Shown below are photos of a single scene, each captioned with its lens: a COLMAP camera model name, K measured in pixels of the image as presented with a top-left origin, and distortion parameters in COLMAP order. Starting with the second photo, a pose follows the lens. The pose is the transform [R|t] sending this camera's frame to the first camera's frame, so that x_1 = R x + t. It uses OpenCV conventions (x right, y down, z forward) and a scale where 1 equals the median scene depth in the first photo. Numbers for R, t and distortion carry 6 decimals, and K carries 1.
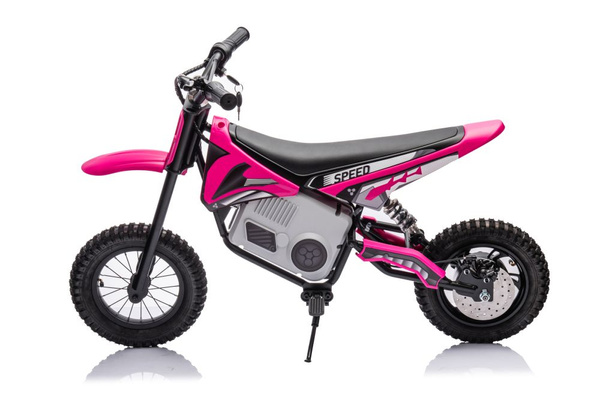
lens RADIAL K [[1142.3, 0, 303.3], [0, 1142.3, 205.6], [0, 0, 1]] dist [0.177732, 0.000000]
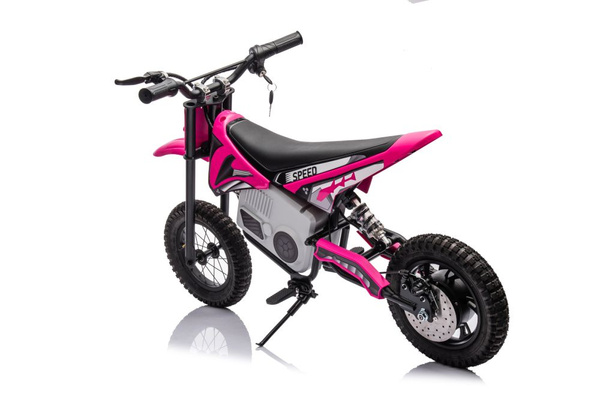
lens RADIAL K [[965.2, 0, 312.1], [0, 965.2, 185.1], [0, 0, 1]] dist [0.091202, 0.000000]
pose [[0.764086, 0.096523, -0.637853, 0.586665], [-0.094755, 0.994812, 0.037033, -0.048794], [0.638118, 0.032144, 0.769267, 0.327321]]
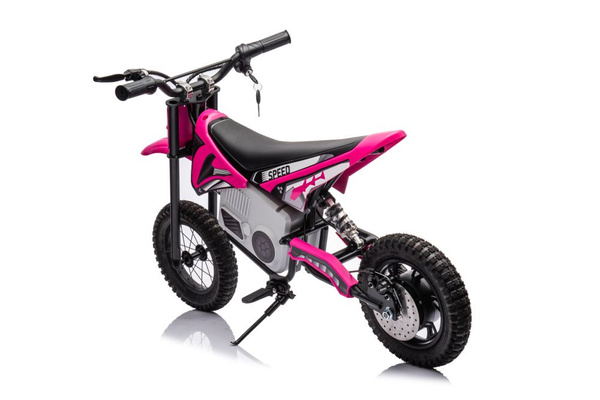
lens RADIAL K [[1142.3, 0, 332.9], [0, 1142.3, 200.2], [0, 0, 1]] dist [0.177732, 0.000000]
pose [[0.727644, 0.105644, -0.677771, 0.760414], [-0.109312, 0.993301, 0.037470, -0.045627], [0.677189, 0.046824, 0.734318, 0.267653]]
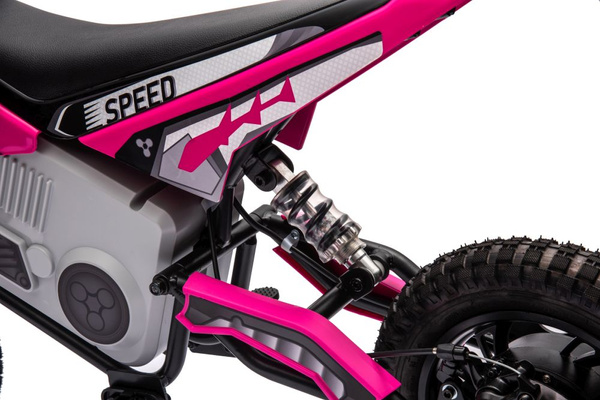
lens RADIAL K [[1229.1, 0, 297.7], [0, 1229.1, 201.6], [0, 0, 1]] dist [0.465010, 0.000000]
pose [[0.867883, 0.045095, -0.494717, 0.282747], [-0.036128, 0.998964, 0.027679, -0.007144], [0.495453, -0.006149, 0.868613, 0.653704]]
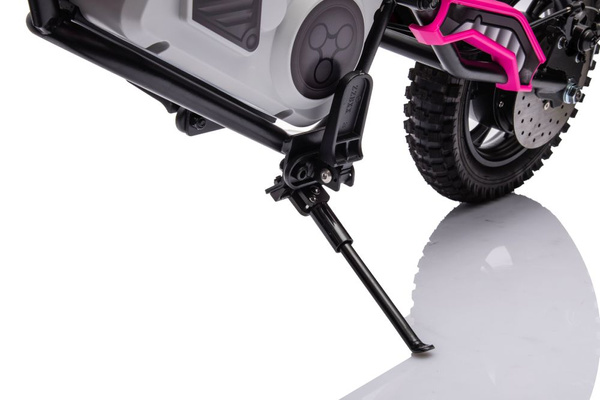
lens RADIAL K [[984.0, 0, 302.5], [0, 984.0, 197.5], [0, 0, 1]] dist [0.031307, 0.000000]
pose [[0.647884, -0.225008, 0.727749, -0.219042], [0.145361, 0.974341, 0.171841, 0.035258], [-0.747741, -0.005547, 0.663967, 0.813330]]
